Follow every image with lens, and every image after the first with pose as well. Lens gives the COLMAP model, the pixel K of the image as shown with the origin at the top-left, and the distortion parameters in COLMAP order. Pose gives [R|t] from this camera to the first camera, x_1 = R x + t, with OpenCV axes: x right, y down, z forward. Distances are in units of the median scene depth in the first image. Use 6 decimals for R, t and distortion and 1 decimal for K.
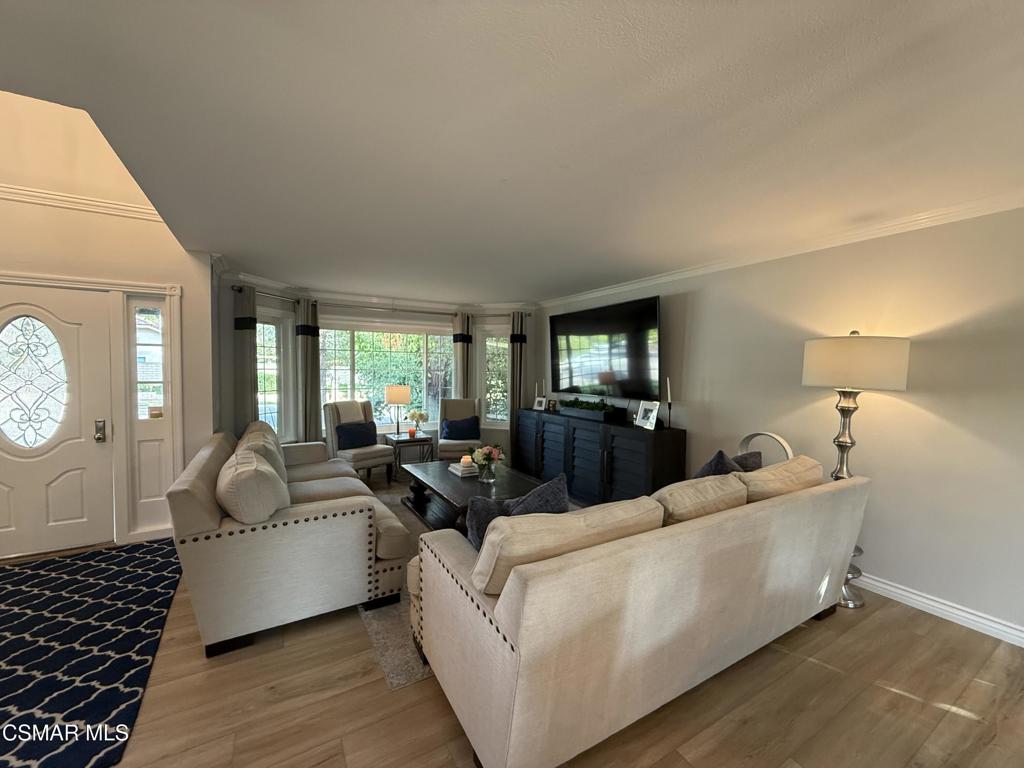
lens RADIAL K [[408.1, 0, 507.5], [0, 408.1, 383.3], [0, 0, 1]] dist [0.000209, 0.000155]
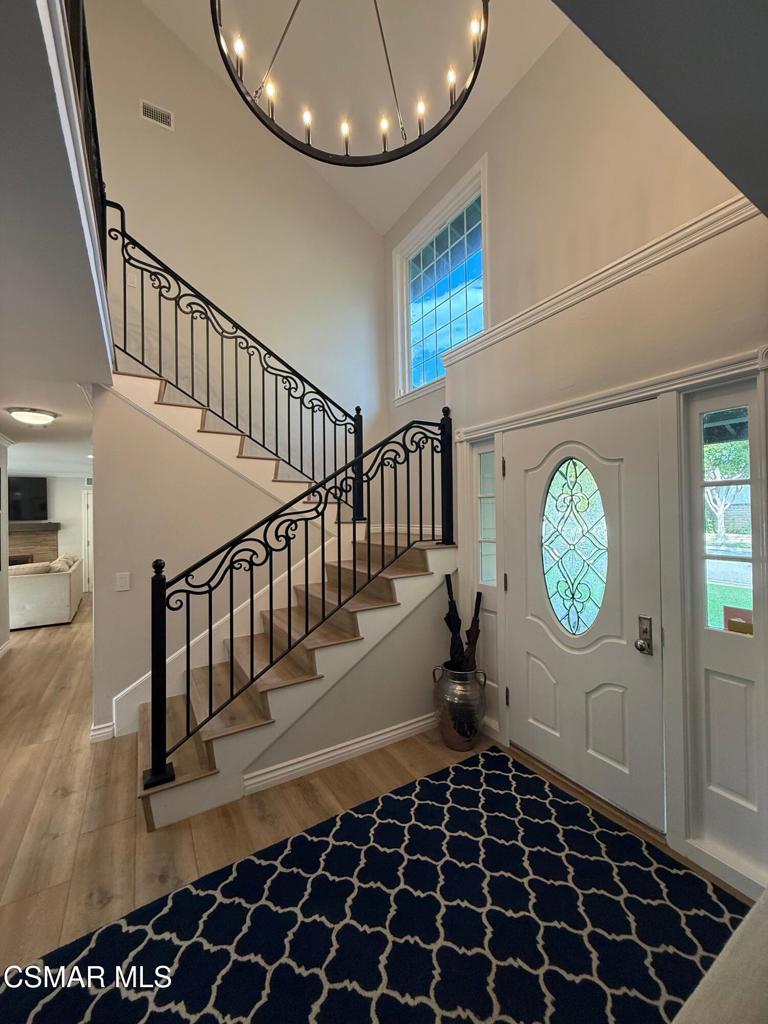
lens RADIAL K [[408.1, 0, 385.2], [0, 408.1, 509.8], [0, 0, 1]] dist [0.000209, 0.000155]
pose [[0.021125, -0.018552, -0.999605, -0.419906], [-0.022784, 0.999559, -0.019032, -0.046501], [0.999517, 0.023177, 0.020693, 0.624253]]
